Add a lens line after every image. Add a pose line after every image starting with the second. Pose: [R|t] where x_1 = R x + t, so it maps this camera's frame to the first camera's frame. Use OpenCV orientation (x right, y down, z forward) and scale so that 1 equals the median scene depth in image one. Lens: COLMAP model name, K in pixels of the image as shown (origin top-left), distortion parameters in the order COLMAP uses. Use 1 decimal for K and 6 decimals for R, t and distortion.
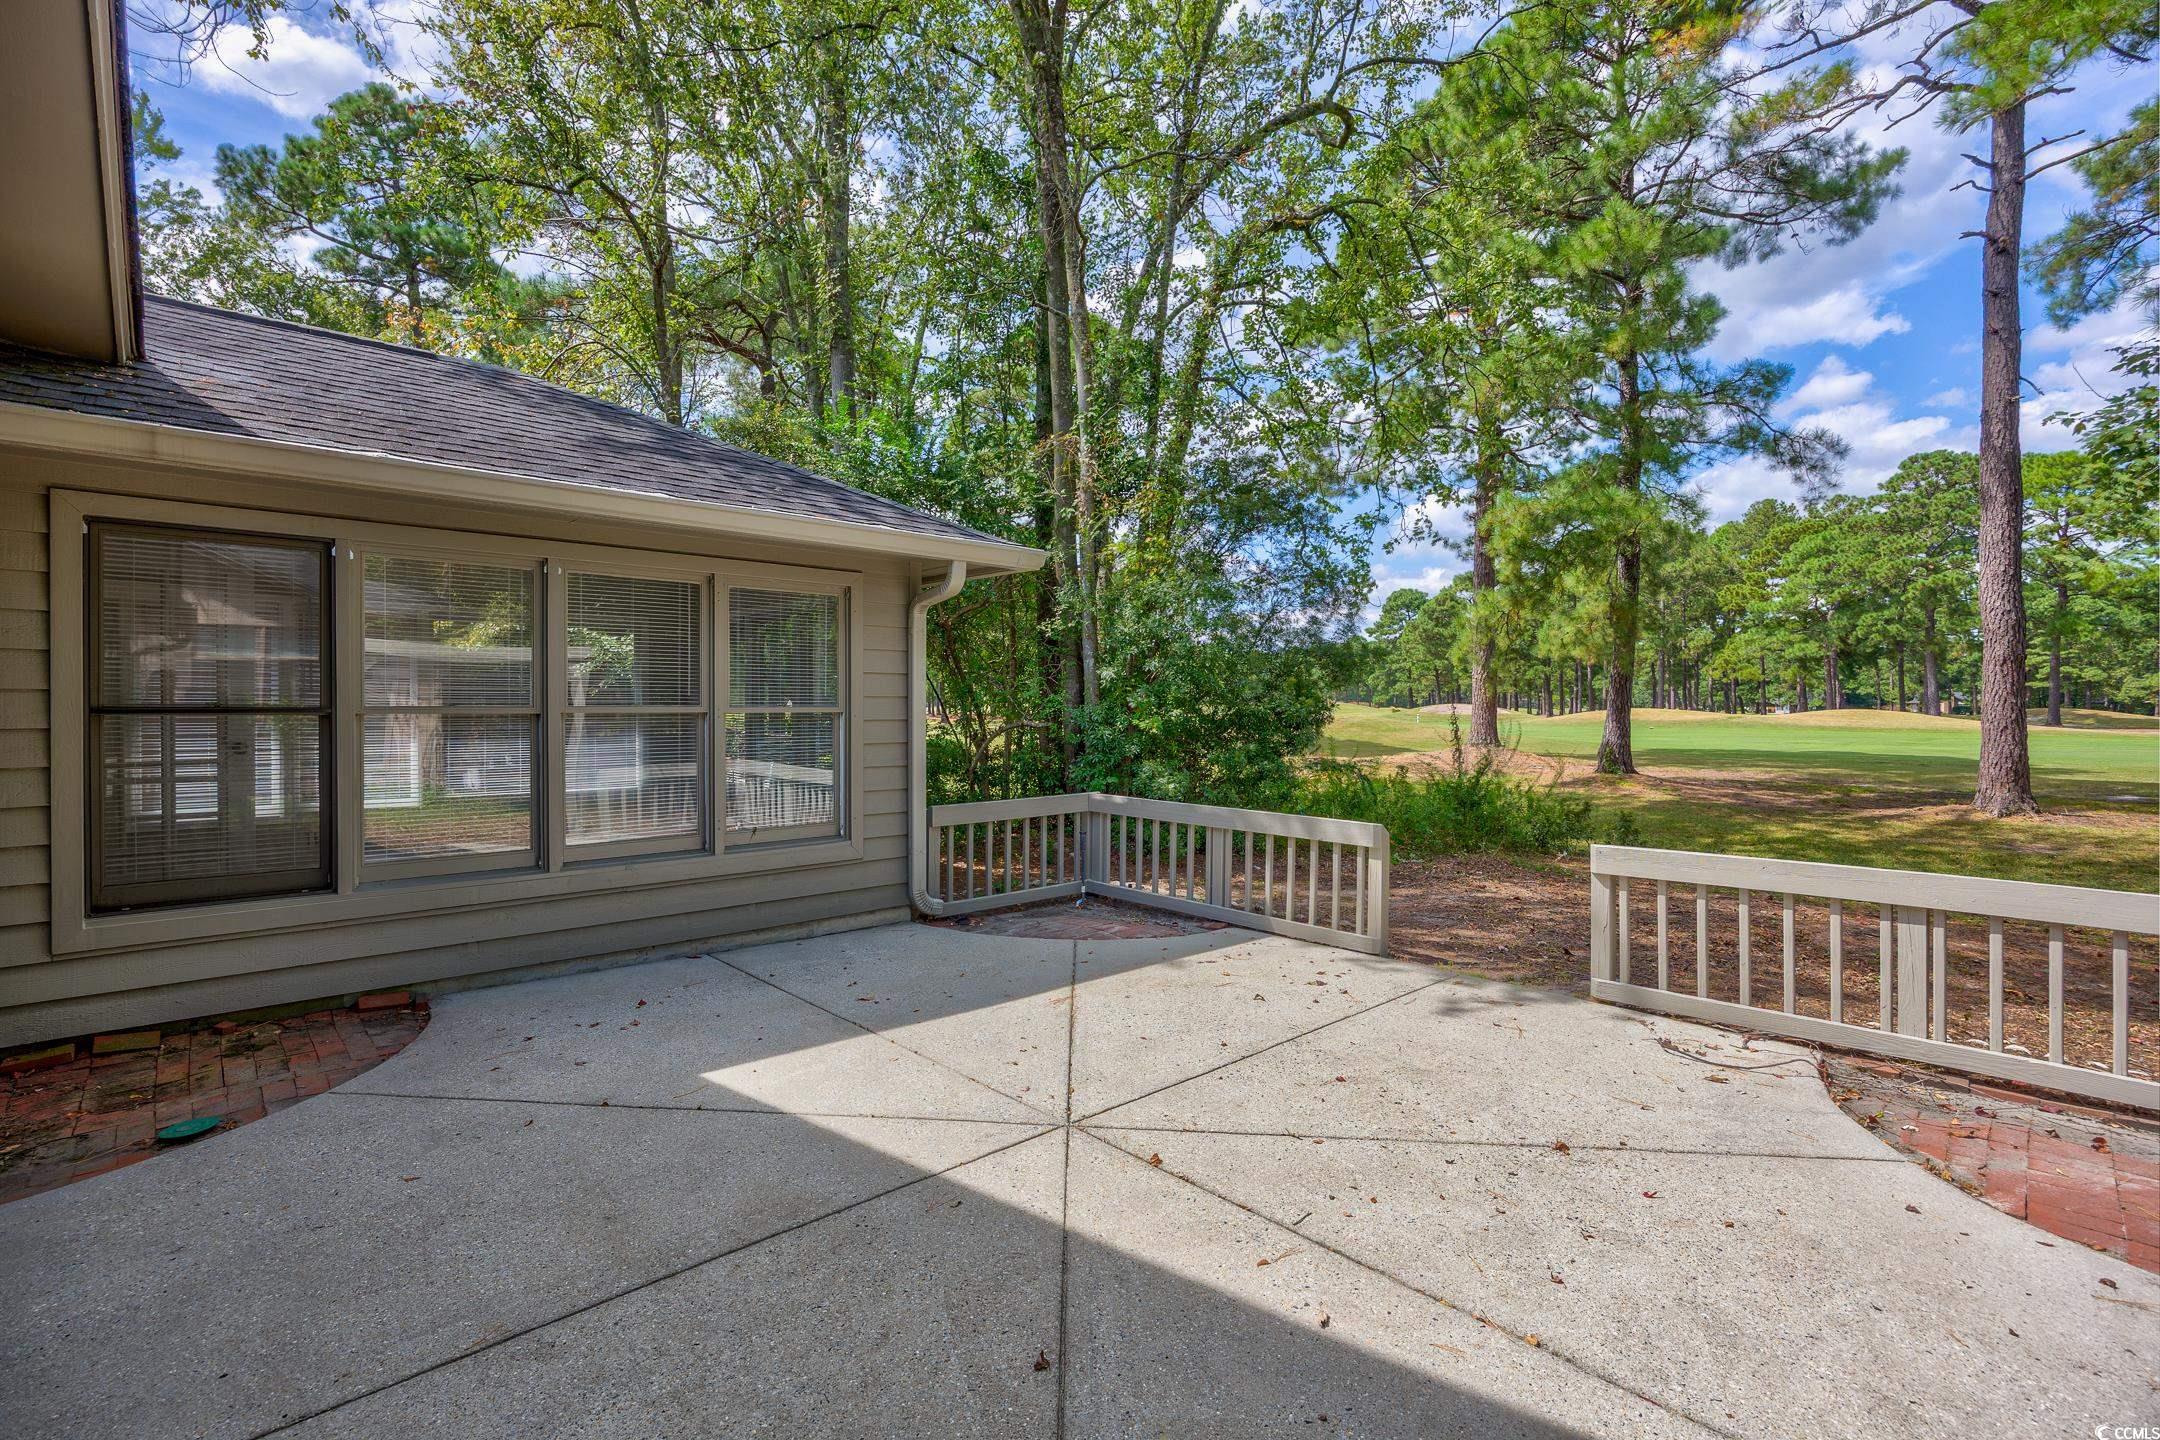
lens RADIAL K [[974.4, 0, 1068.3], [0, 974.4, 728.6], [0, 0, 1]] dist [-0.010682, 0.000370]
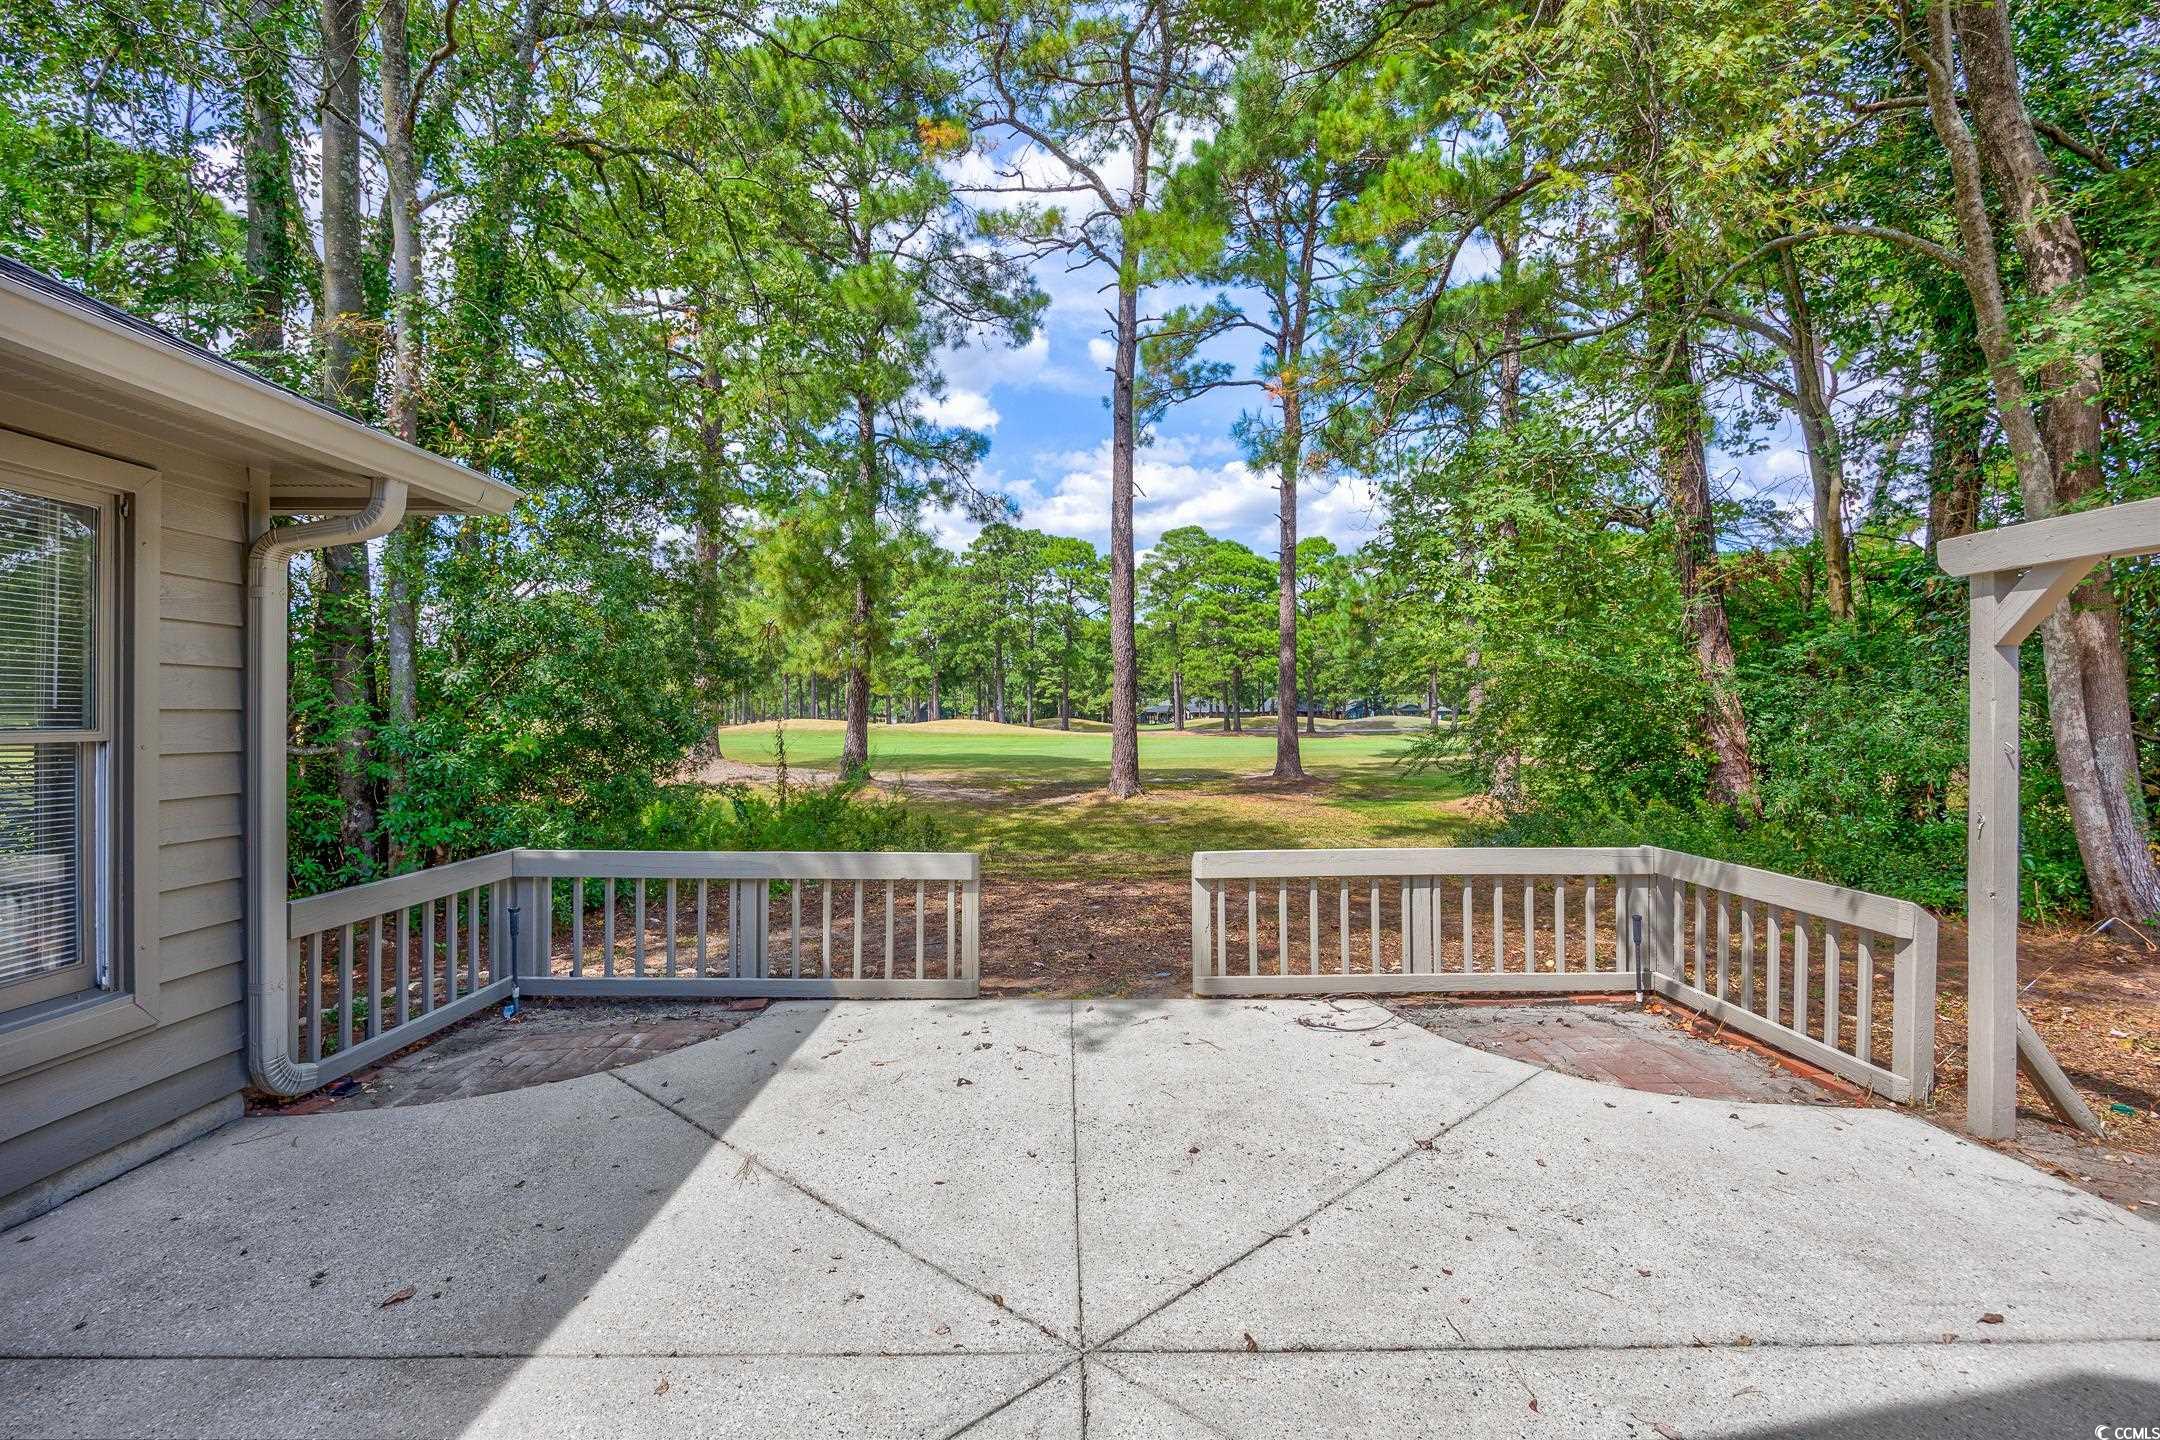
lens RADIAL K [[974.4, 0, 1070.6], [0, 974.4, 723.3], [0, 0, 1]] dist [-0.010682, 0.000370]
pose [[0.662404, -0.005925, 0.749123, -0.239783], [0.018075, 0.999804, -0.008075, -0.011060], [-0.748929, 0.018889, 0.662381, 0.261795]]
